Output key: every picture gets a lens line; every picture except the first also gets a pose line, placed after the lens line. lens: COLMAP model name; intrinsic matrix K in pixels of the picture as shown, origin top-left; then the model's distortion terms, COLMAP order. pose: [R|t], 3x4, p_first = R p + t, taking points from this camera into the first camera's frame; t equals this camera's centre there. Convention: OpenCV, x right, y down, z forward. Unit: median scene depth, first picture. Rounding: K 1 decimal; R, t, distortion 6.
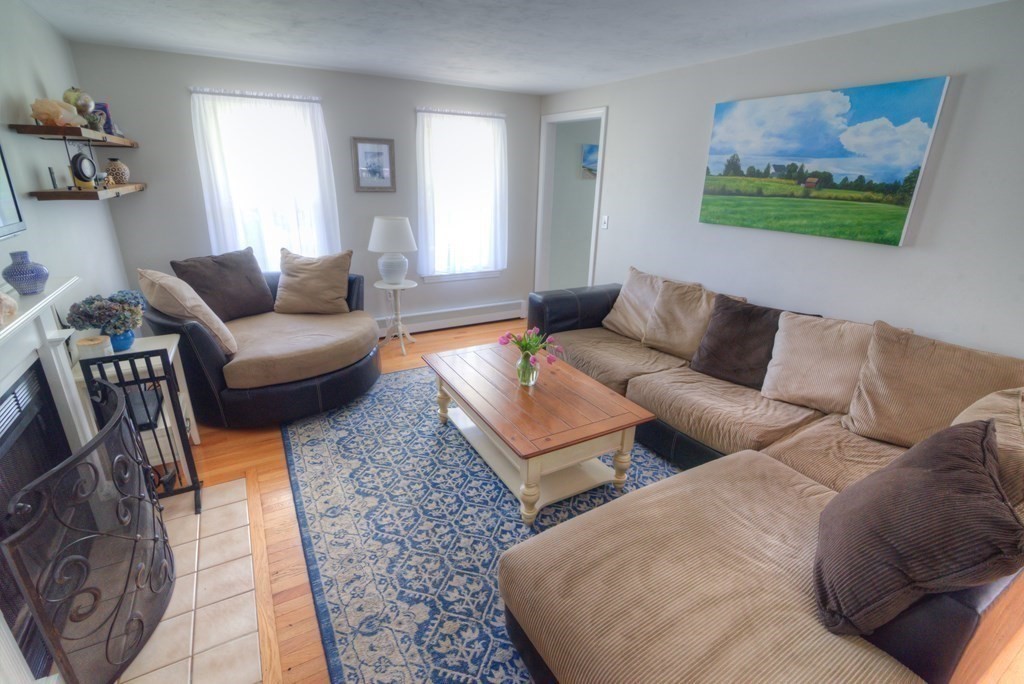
lens RADIAL K [[468.0, 0, 508.9], [0, 468.0, 344.6], [0, 0, 1]] dist [-0.018182, -0.000535]
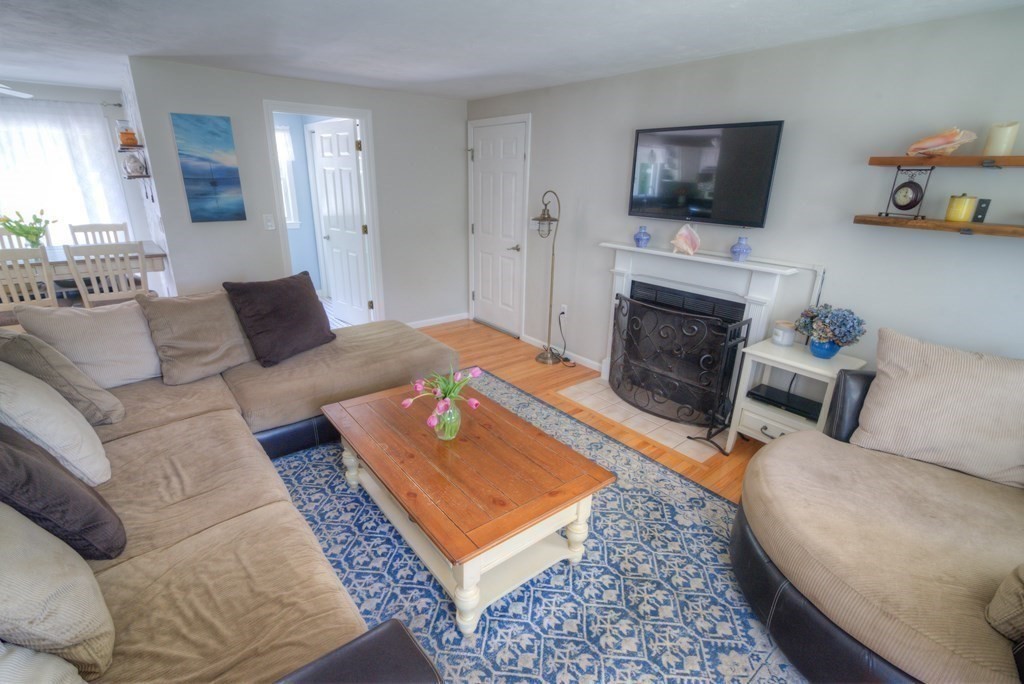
lens RADIAL K [[468.0, 0, 508.9], [0, 468.0, 344.6], [0, 0, 1]] dist [-0.018182, -0.000535]
pose [[-0.985056, 0.019408, -0.171140, 0.066178], [-0.094276, 0.770809, 0.630052, -0.537114], [0.144144, 0.636771, -0.757460, 1.446145]]
